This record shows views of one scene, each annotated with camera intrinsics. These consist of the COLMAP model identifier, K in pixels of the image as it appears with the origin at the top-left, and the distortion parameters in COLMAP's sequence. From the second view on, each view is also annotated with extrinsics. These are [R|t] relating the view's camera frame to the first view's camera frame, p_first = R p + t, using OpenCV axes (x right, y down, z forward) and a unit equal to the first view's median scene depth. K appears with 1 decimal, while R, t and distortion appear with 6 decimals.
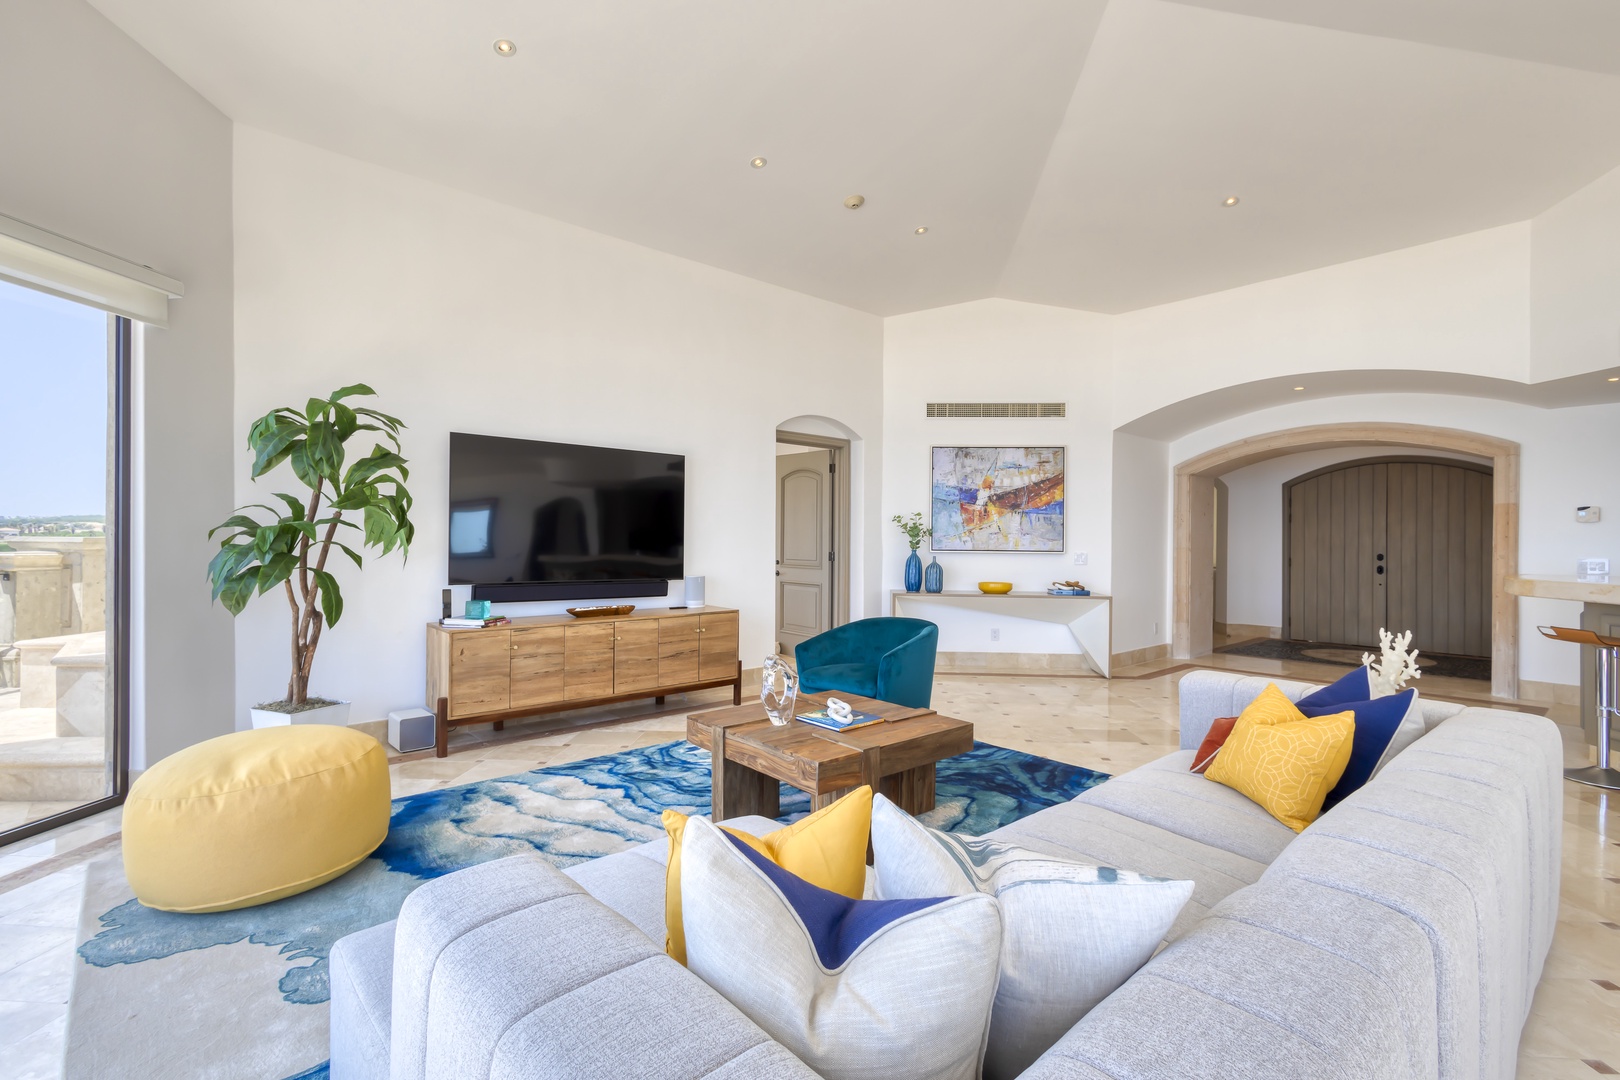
lens RADIAL K [[732.2, 0, 802.1], [0, 732.2, 544.9], [0, 0, 1]] dist [0.010896, 0.000213]
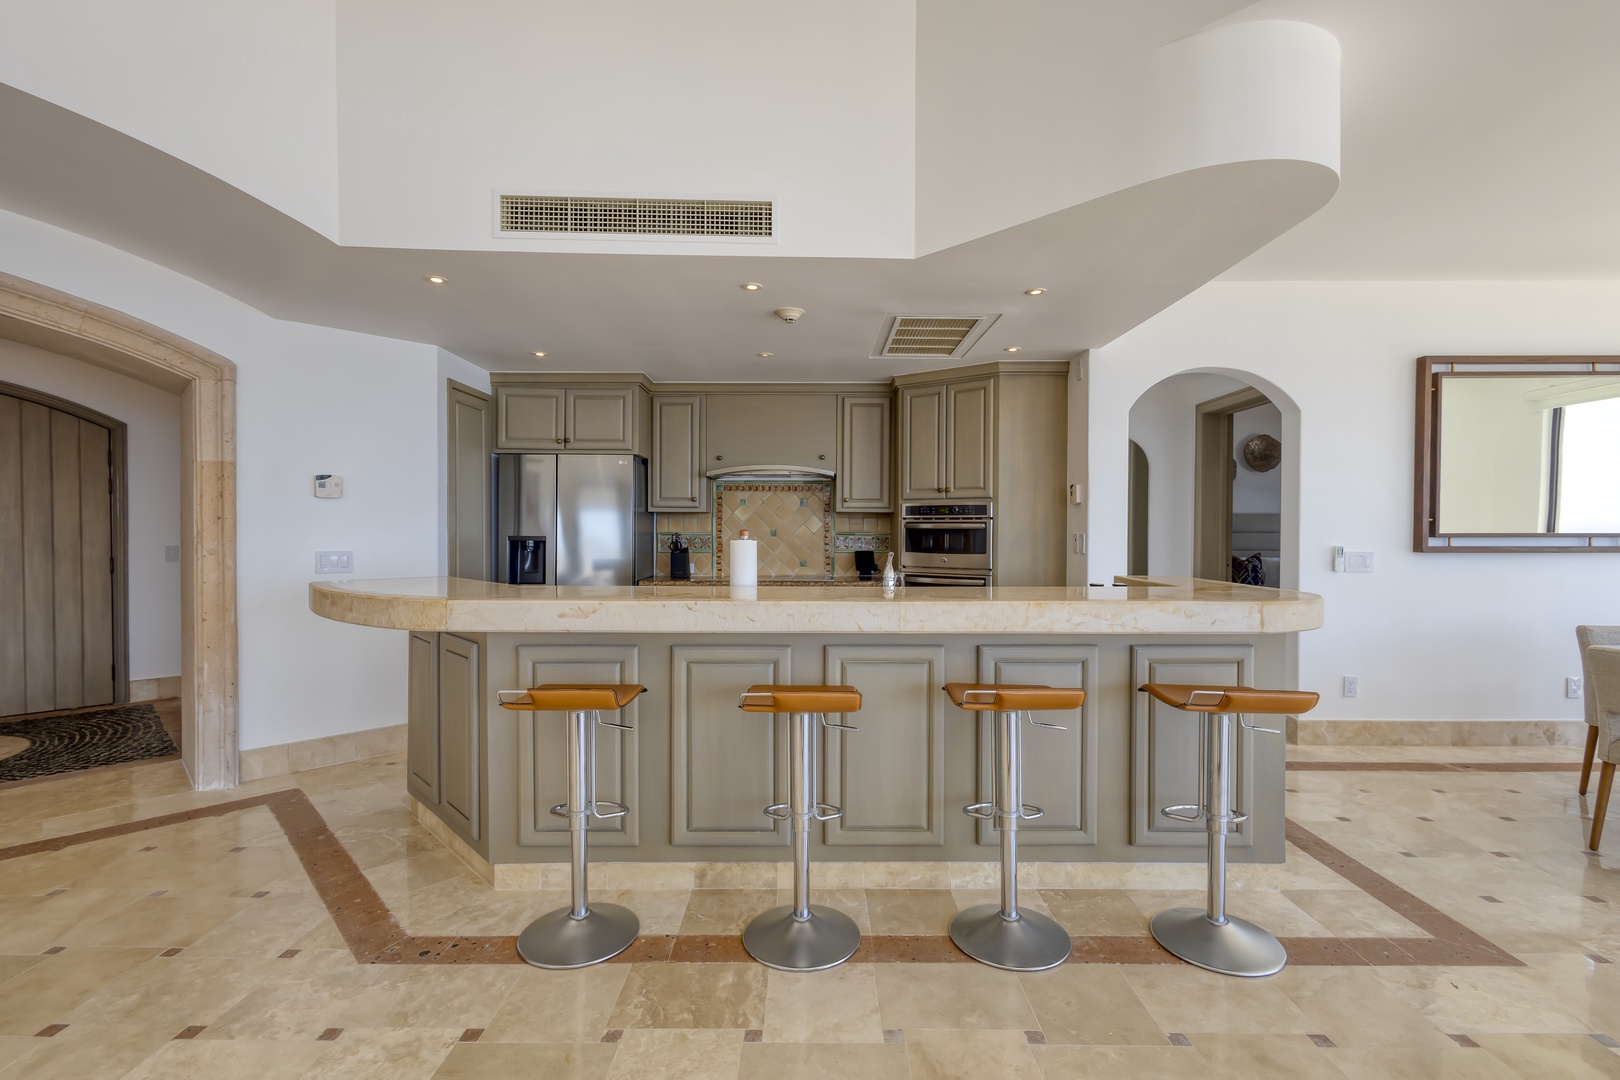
lens RADIAL K [[732.2, 0, 813.7], [0, 732.2, 542.4], [0, 0, 1]] dist [0.010896, 0.000213]
pose [[-0.063390, -0.017382, 0.997837, 0.280603], [0.001064, 0.999847, 0.017484, -0.000621], [-0.997988, 0.002170, -0.063361, 0.474476]]
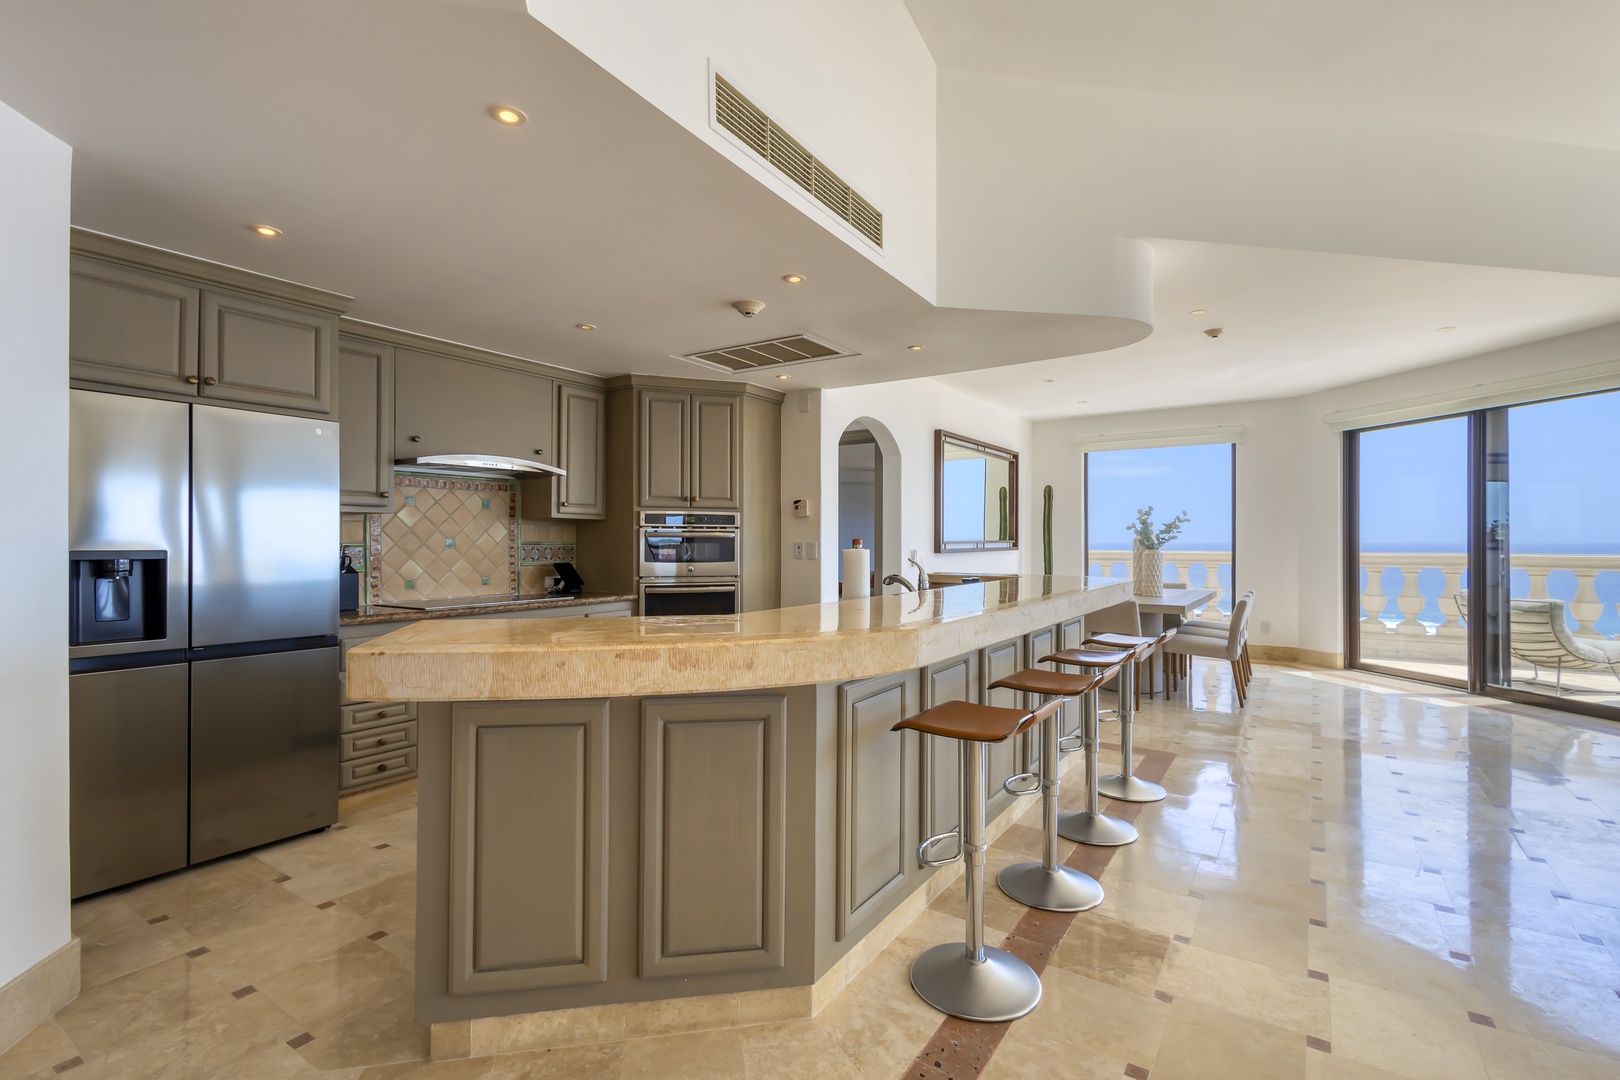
lens RADIAL K [[732.2, 0, 810.3], [0, 732.2, 544.5], [0, 0, 1]] dist [0.010896, 0.000213]
pose [[-0.860043, -0.003690, 0.510209, 0.489116], [0.001167, 0.999957, 0.009200, -0.000990], [-0.510221, 0.008508, -0.860001, 0.805814]]
